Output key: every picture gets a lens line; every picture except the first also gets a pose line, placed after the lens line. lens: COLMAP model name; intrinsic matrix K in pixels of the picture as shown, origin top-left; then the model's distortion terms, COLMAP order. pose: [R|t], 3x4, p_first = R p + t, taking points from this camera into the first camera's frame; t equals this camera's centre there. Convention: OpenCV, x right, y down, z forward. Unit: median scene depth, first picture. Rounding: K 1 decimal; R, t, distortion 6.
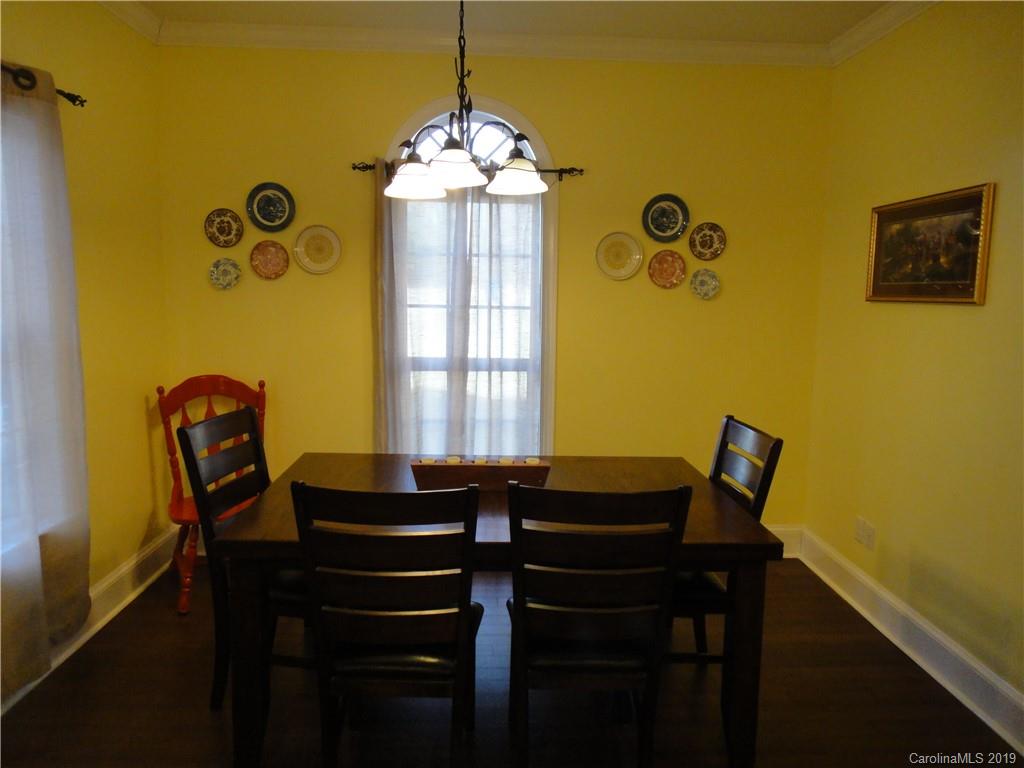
lens RADIAL K [[708.0, 0, 521.5], [0, 708.0, 378.2], [0, 0, 1]] dist [0.002134, 0.000940]
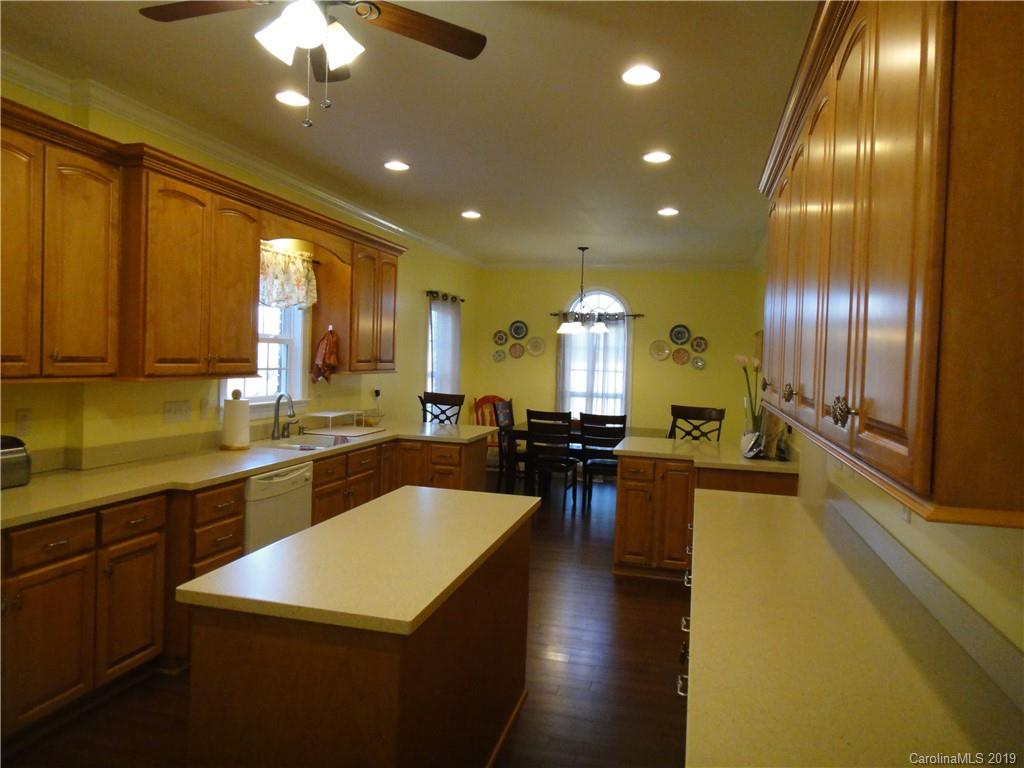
lens RADIAL K [[708.0, 0, 516.9], [0, 708.0, 390.9], [0, 0, 1]] dist [0.002134, 0.000940]
pose [[0.955670, 0.028547, -0.293053, 0.381025], [-0.053413, 0.995584, -0.077202, 0.167735], [0.289555, 0.089433, 0.952974, -1.366829]]
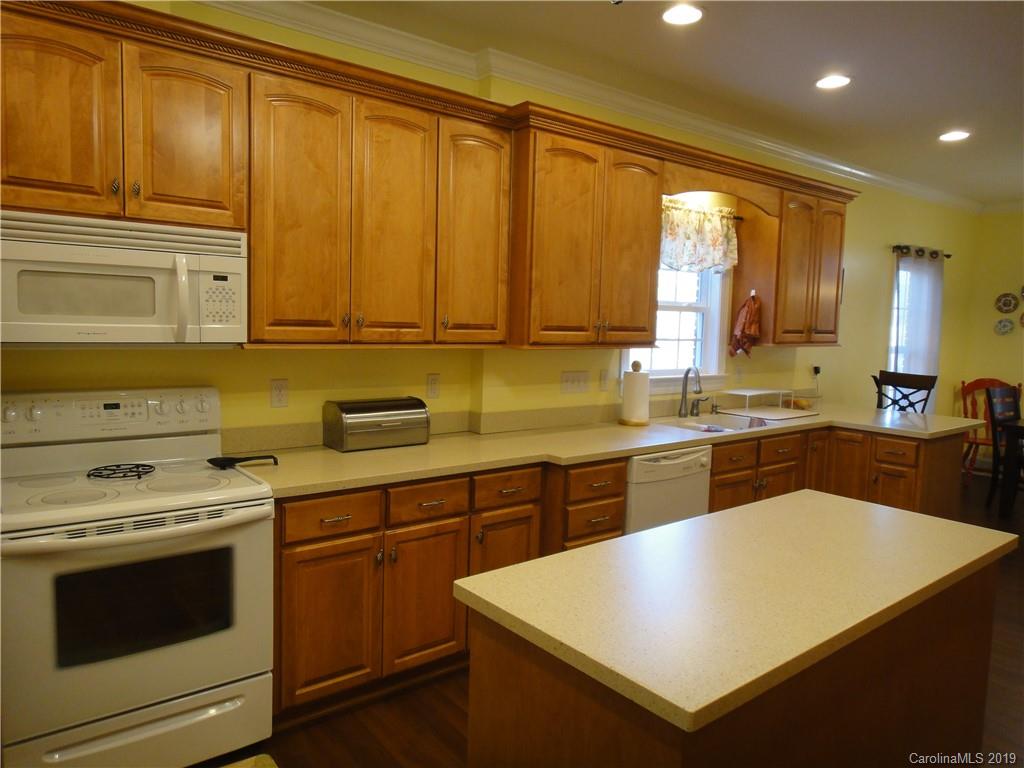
lens RADIAL K [[708.0, 0, 515.3], [0, 708.0, 387.9], [0, 0, 1]] dist [0.002134, 0.000940]
pose [[0.583156, 0.073057, -0.809068, 0.372017], [-0.114757, 0.993369, 0.006984, 0.154757], [0.804214, 0.088773, 0.587673, -1.171273]]
